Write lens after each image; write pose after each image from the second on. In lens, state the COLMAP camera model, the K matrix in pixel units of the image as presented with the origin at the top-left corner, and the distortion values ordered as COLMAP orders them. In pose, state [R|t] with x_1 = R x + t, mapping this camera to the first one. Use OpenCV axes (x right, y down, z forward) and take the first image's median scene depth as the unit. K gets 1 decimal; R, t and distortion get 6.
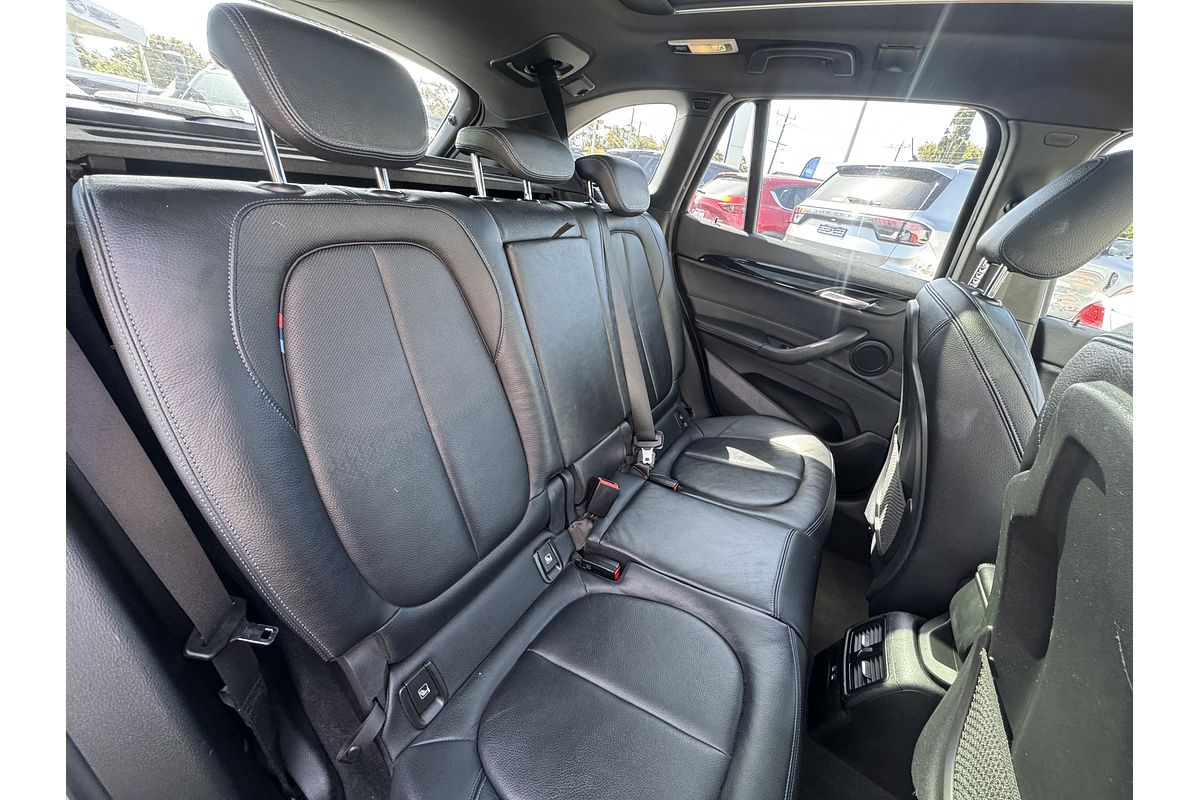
lens RADIAL K [[447.4, 0, 598.3], [0, 447.4, 384.4], [0, 0, 1]] dist [0.001437, 0.000269]
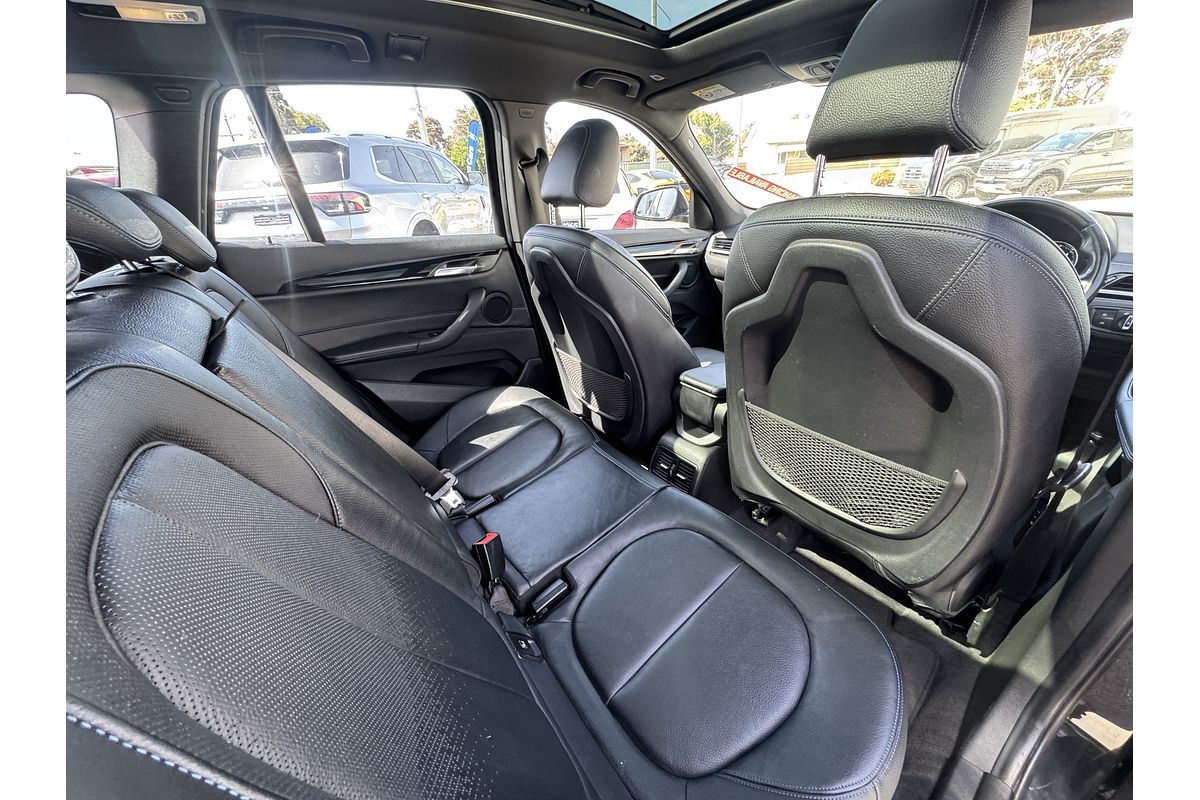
lens RADIAL K [[447.4, 0, 598.3], [0, 447.4, 384.4], [0, 0, 1]] dist [0.001437, 0.000269]
pose [[0.363995, -0.537875, 0.760393, -0.325595], [0.492746, 0.803999, 0.332846, -0.170543], [-0.790385, 0.253527, 0.557688, 0.199631]]
